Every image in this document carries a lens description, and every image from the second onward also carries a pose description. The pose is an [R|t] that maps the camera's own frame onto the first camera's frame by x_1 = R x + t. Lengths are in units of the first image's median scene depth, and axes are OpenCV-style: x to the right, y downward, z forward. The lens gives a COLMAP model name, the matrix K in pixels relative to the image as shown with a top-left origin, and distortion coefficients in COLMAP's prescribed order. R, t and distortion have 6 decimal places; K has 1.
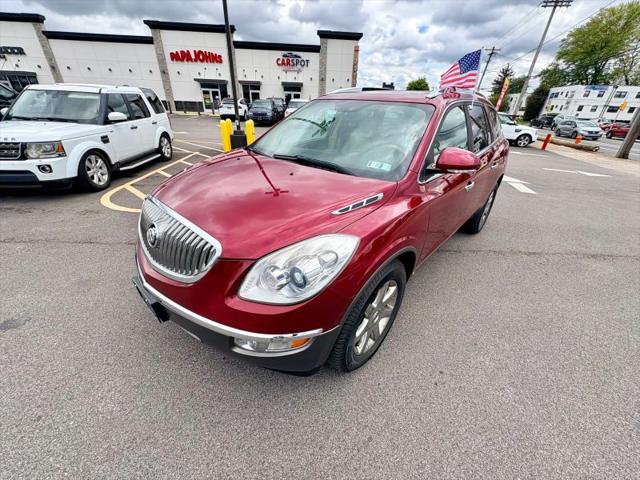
lens RADIAL K [[257.0, 0, 319.1], [0, 257.0, 238.2], [0, 0, 1]] dist [0.001189, -0.000546]
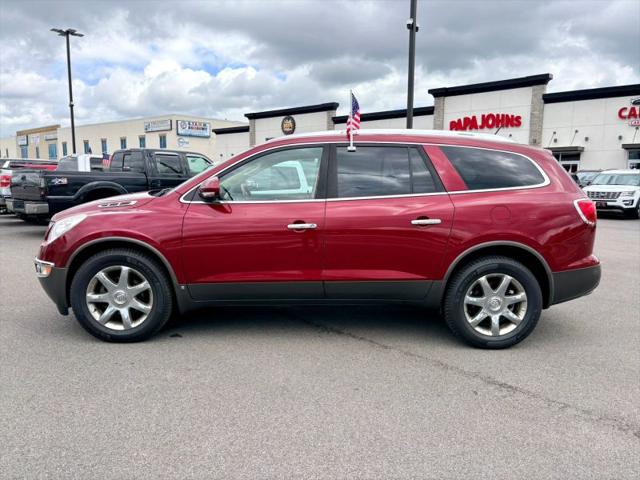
lens RADIAL K [[486.6, 0, 321.3], [0, 486.6, 232.0], [0, 0, 1]] dist [0.056284, -0.060632]
pose [[0.690087, 0.053026, -0.721781, 0.195895], [-0.324120, 0.914350, -0.242714, 0.021295], [0.647090, 0.401438, 0.648168, -0.011488]]
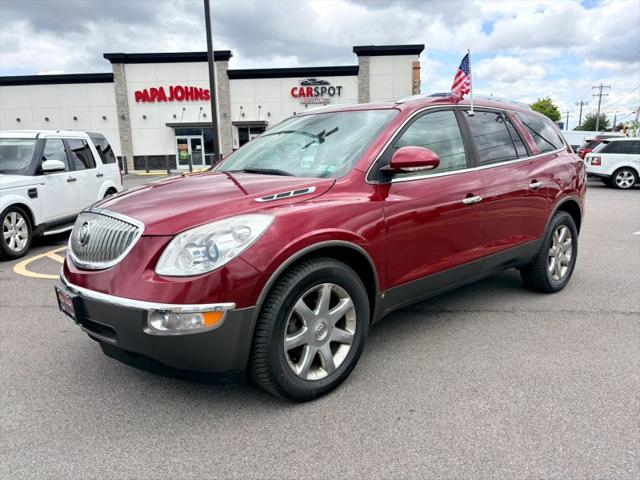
lens RADIAL K [[486.6, 0, 321.3], [0, 486.6, 232.0], [0, 0, 1]] dist [0.056284, -0.060632]
pose [[0.993247, -0.041275, -0.108433, 0.031537], [0.005057, 0.949094, -0.314953, 0.038670], [0.115913, 0.312278, 0.942893, -0.045950]]
